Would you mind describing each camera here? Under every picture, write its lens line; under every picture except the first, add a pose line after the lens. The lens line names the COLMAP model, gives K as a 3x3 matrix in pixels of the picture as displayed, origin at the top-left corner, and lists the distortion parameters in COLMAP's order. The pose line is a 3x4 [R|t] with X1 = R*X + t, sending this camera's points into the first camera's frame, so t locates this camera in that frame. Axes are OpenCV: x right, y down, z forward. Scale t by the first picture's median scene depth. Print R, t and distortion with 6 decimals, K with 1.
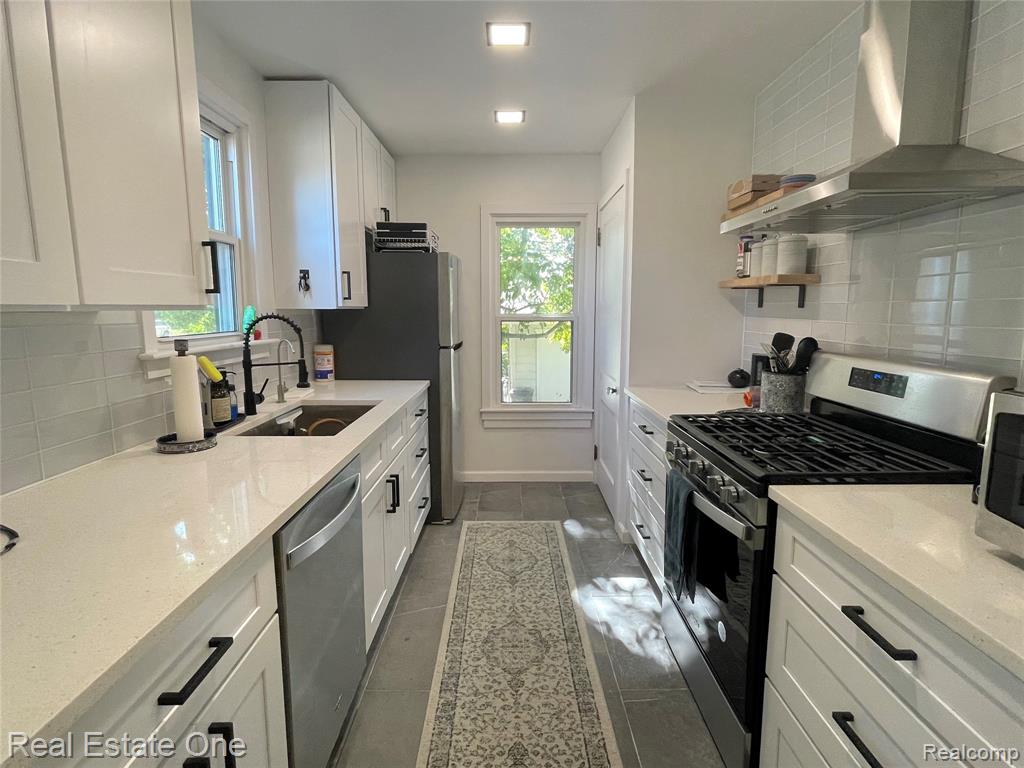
lens RADIAL K [[509.2, 0, 508.7], [0, 509.2, 378.6], [0, 0, 1]] dist [0.002186, 0.000249]
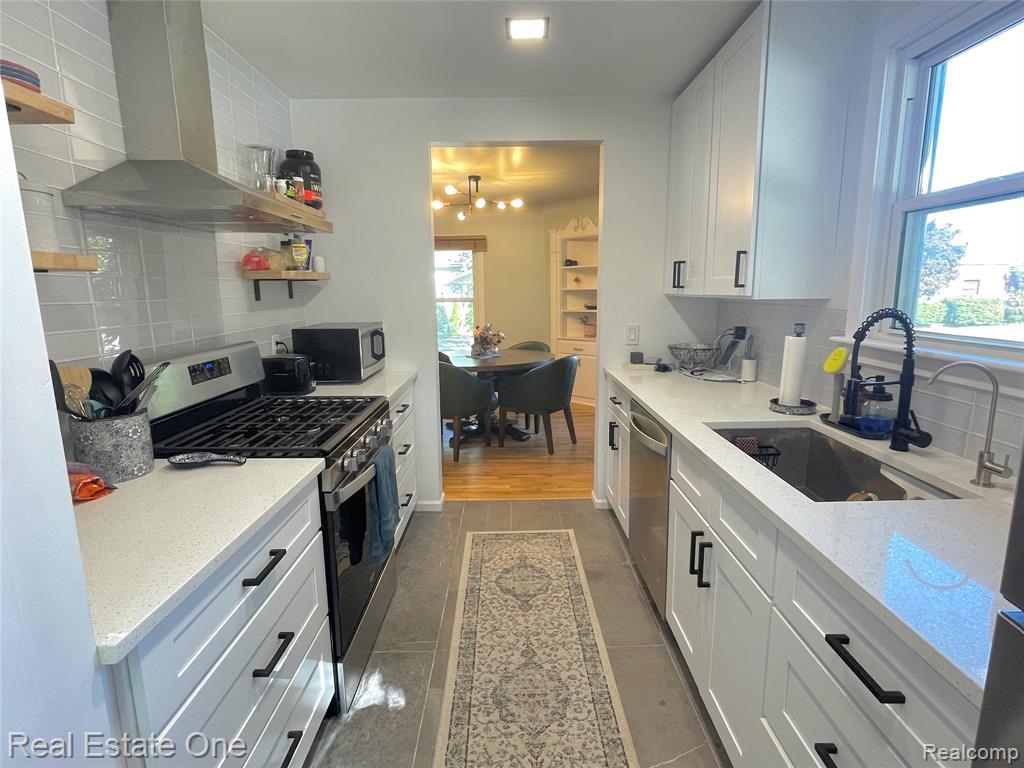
lens RADIAL K [[509.2, 0, 508.6], [0, 509.2, 382.4], [0, 0, 1]] dist [0.002186, 0.000249]
pose [[-0.999928, 0.011954, 0.000677, 0.049027], [0.011573, 0.950475, 0.310586, -0.276156], [0.003069, 0.310572, -0.950545, 1.843677]]
